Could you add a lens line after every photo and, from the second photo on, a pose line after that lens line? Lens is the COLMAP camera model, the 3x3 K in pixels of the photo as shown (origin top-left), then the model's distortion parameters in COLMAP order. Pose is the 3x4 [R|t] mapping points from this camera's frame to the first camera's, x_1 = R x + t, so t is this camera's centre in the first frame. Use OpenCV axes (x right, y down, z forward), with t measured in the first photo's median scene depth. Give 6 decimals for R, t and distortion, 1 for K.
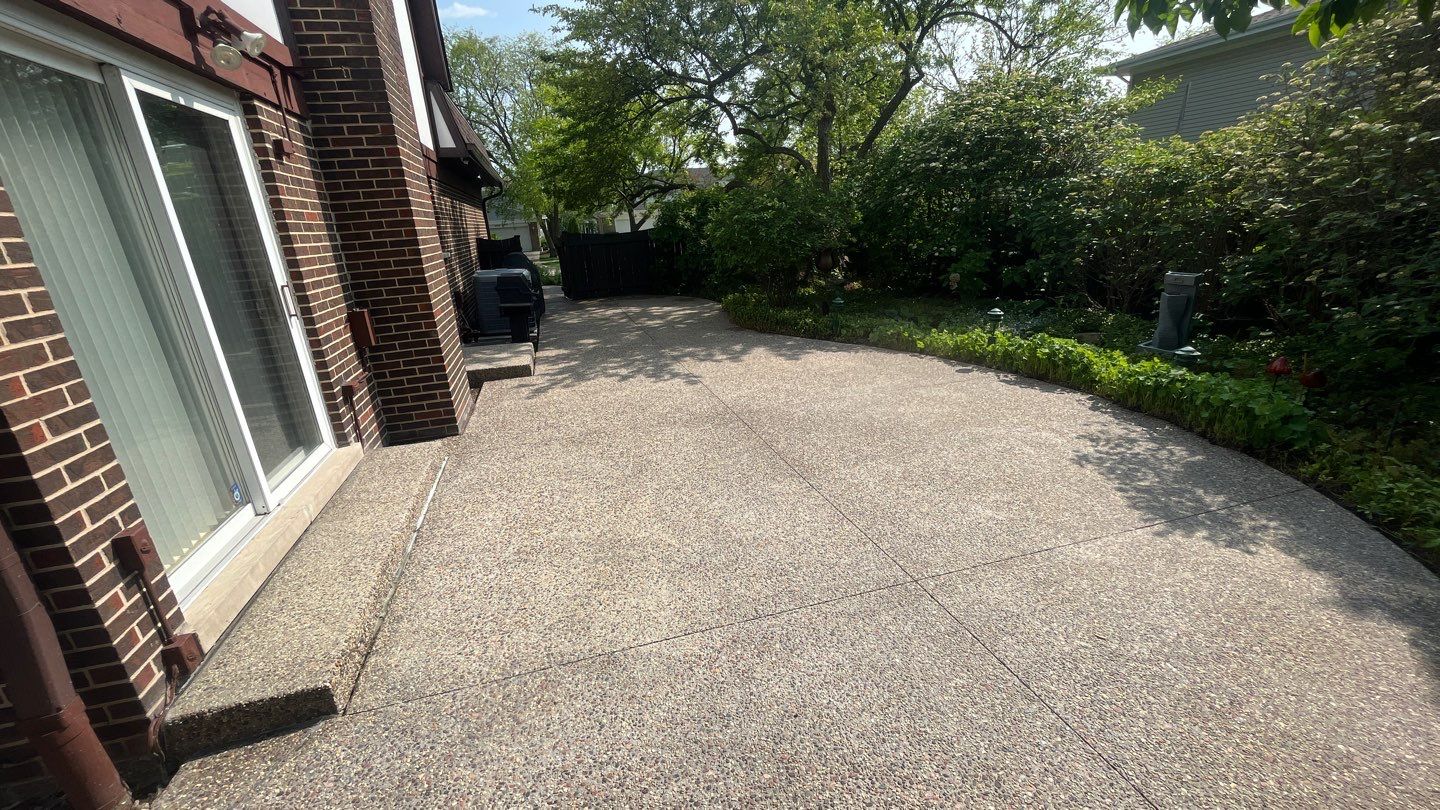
lens RADIAL K [[573.1, 0, 713.2], [0, 573.1, 405.0], [0, 0, 1]] dist [-0.000665, -0.000848]
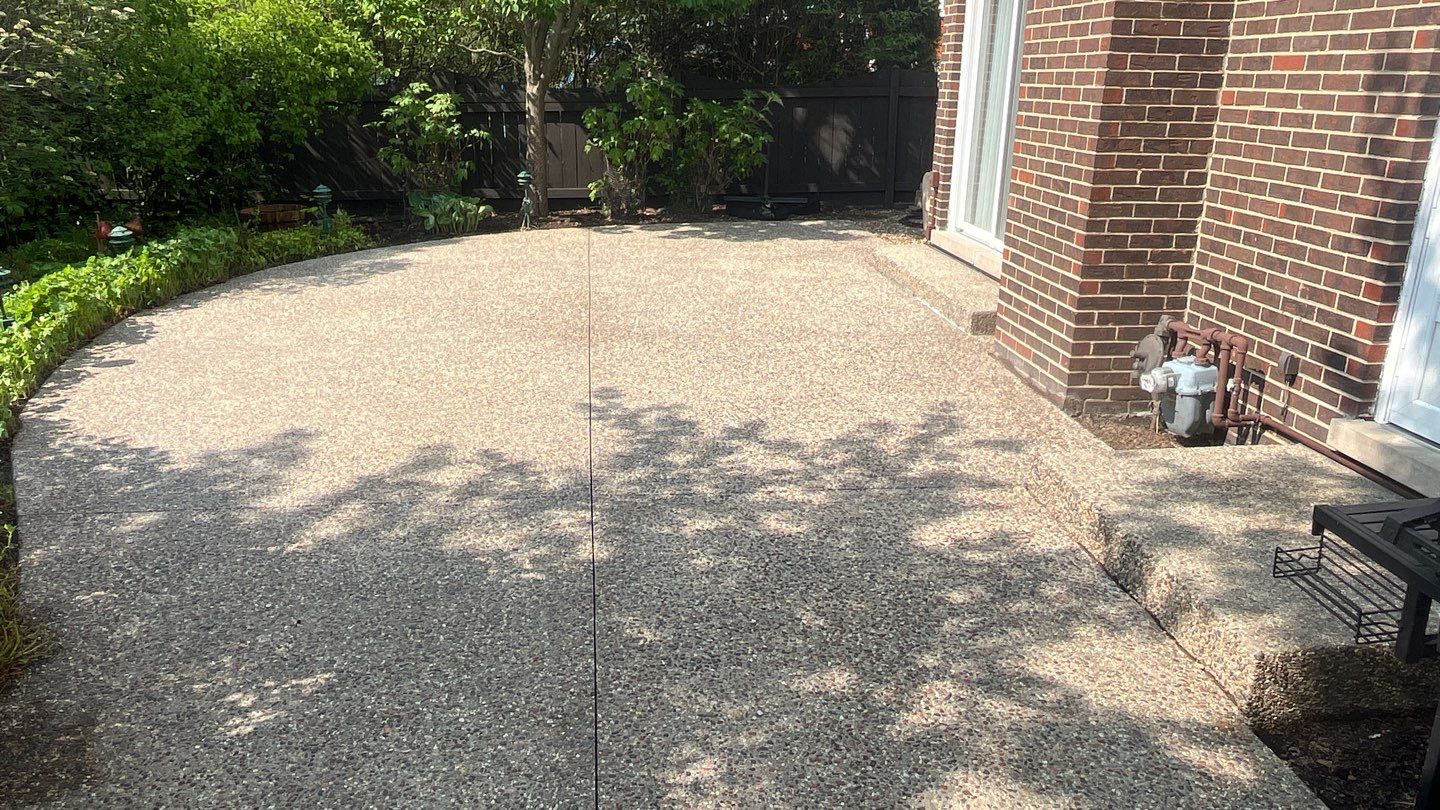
lens RADIAL K [[1032.0, 0, 713.5], [0, 1032.0, 402.6], [0, 0, 1]] dist [0.003599, -0.002847]
pose [[-0.983873, -0.003102, 0.178842, -0.236424], [0.100861, 0.816108, 0.569029, -0.437220], [-0.147720, 0.577891, -0.802634, 1.437404]]
